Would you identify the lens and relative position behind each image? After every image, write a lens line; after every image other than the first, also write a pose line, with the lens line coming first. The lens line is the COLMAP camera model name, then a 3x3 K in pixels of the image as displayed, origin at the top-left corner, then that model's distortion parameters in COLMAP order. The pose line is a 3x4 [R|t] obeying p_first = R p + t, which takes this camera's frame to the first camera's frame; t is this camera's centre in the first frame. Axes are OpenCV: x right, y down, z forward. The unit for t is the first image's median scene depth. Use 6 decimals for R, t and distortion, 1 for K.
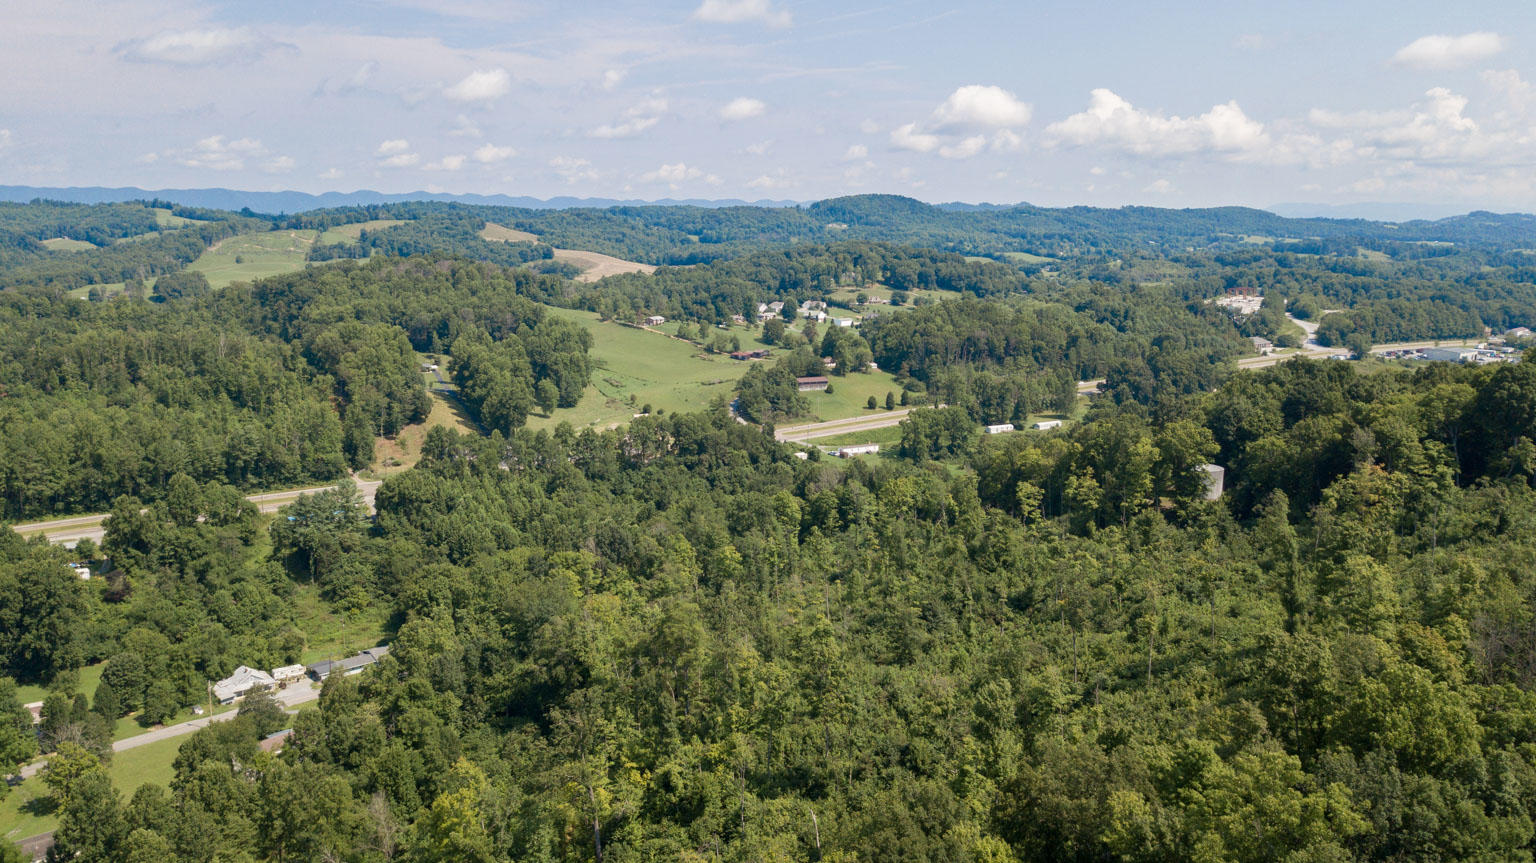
lens RADIAL K [[1165.1, 0, 771.3], [0, 1165.1, 432.3], [0, 0, 1]] dist [0.011783, -0.032841]
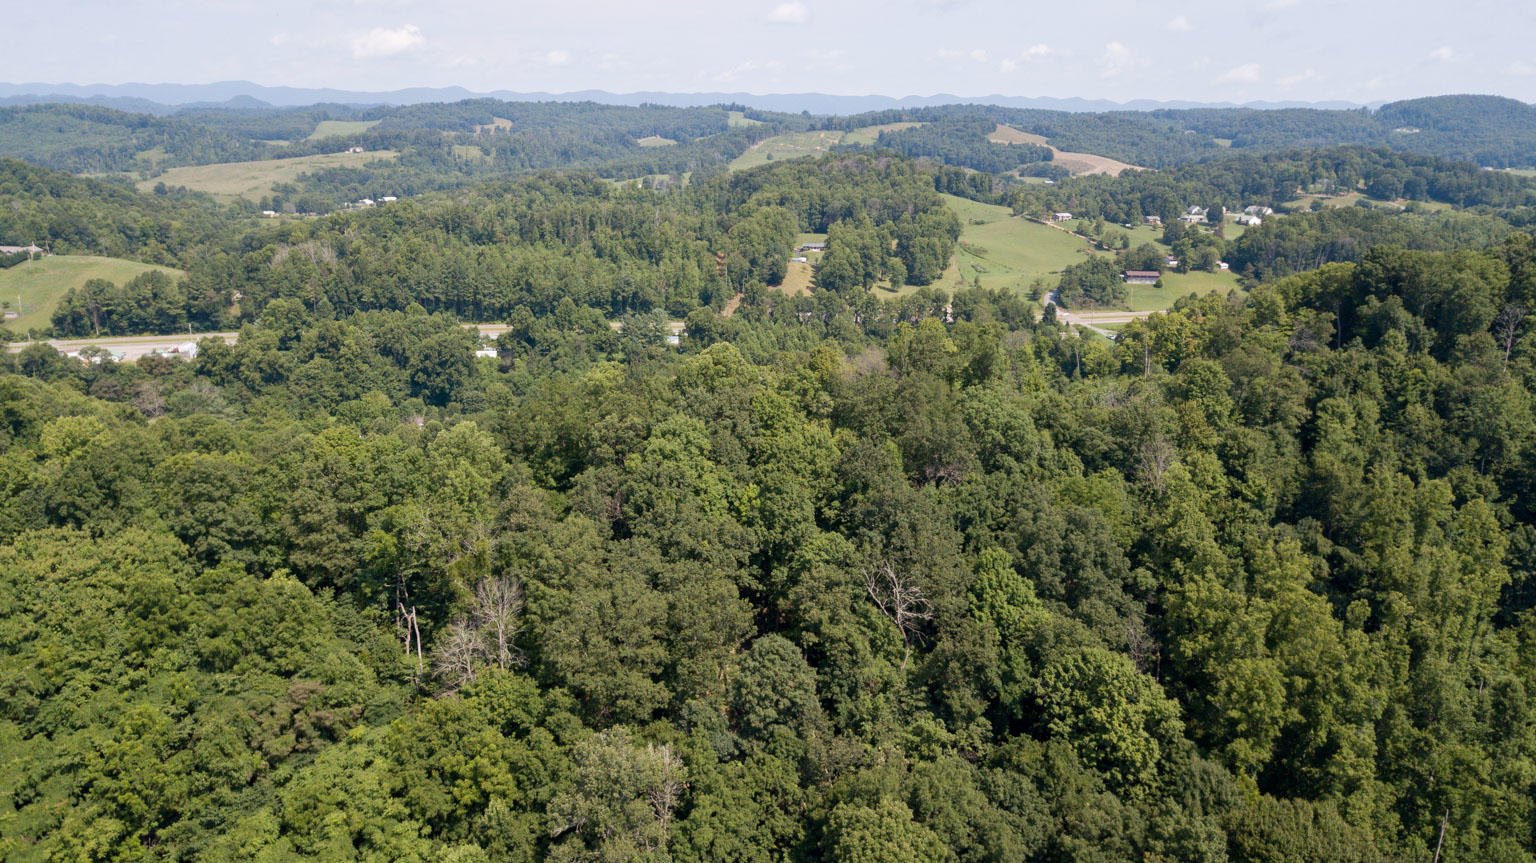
lens RADIAL K [[1165.1, 0, 771.1], [0, 1165.1, 440.0], [0, 0, 1]] dist [0.011783, -0.032841]
pose [[0.887995, 0.123031, -0.443090, 0.074569], [-0.085053, 0.990863, 0.104676, 0.007482], [0.451920, -0.055265, 0.890345, -0.035479]]
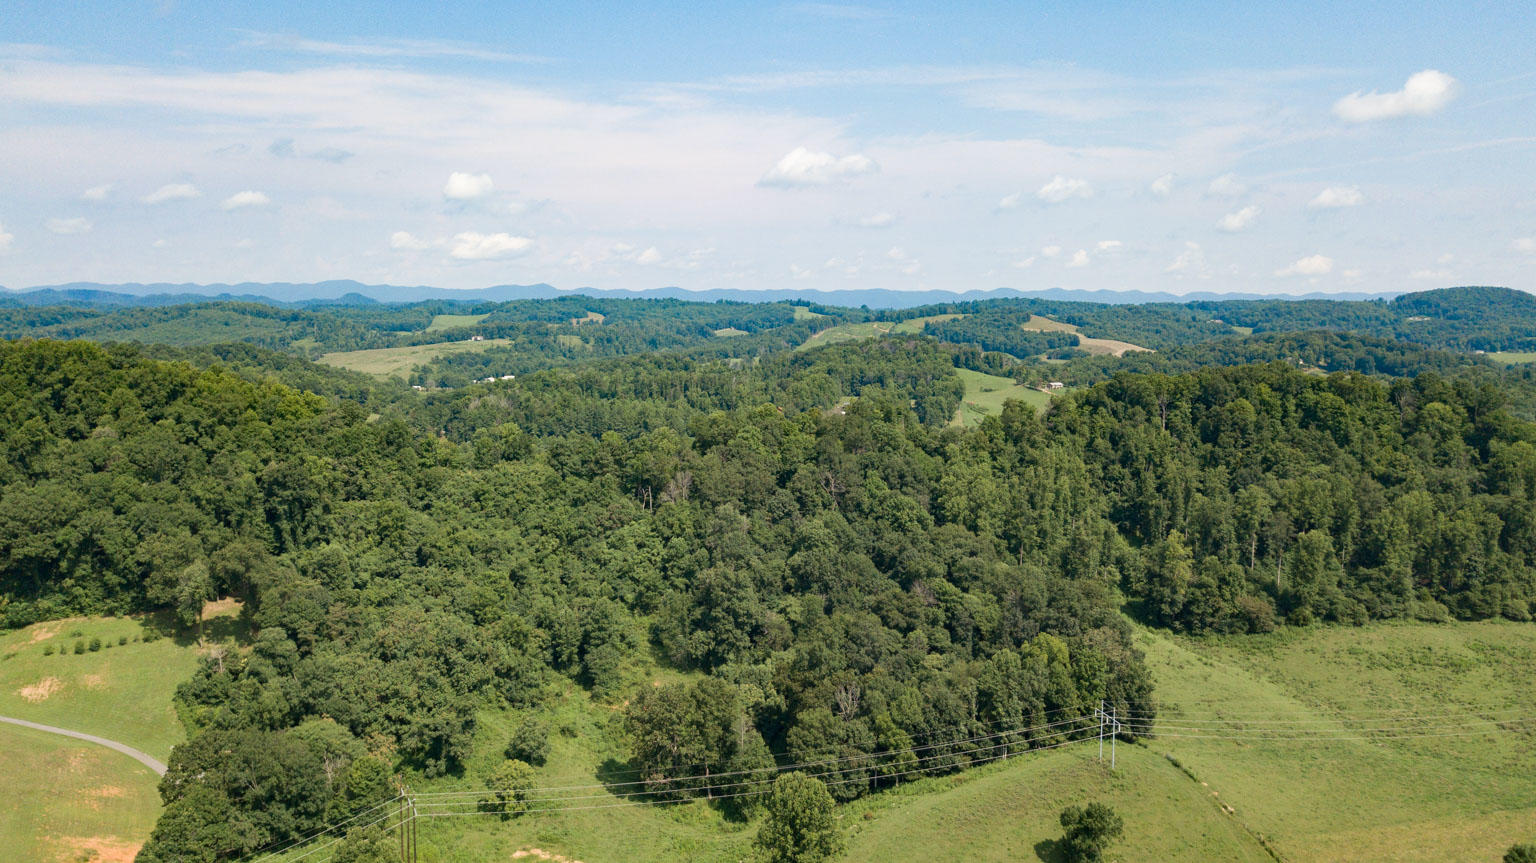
lens RADIAL K [[1165.1, 0, 770.1], [0, 1165.1, 439.5], [0, 0, 1]] dist [0.011783, -0.032841]
pose [[0.859009, 0.052052, -0.509307, 0.140591], [-0.089746, 0.994724, -0.049706, 0.027882], [0.504033, 0.088406, 0.859148, -0.140455]]
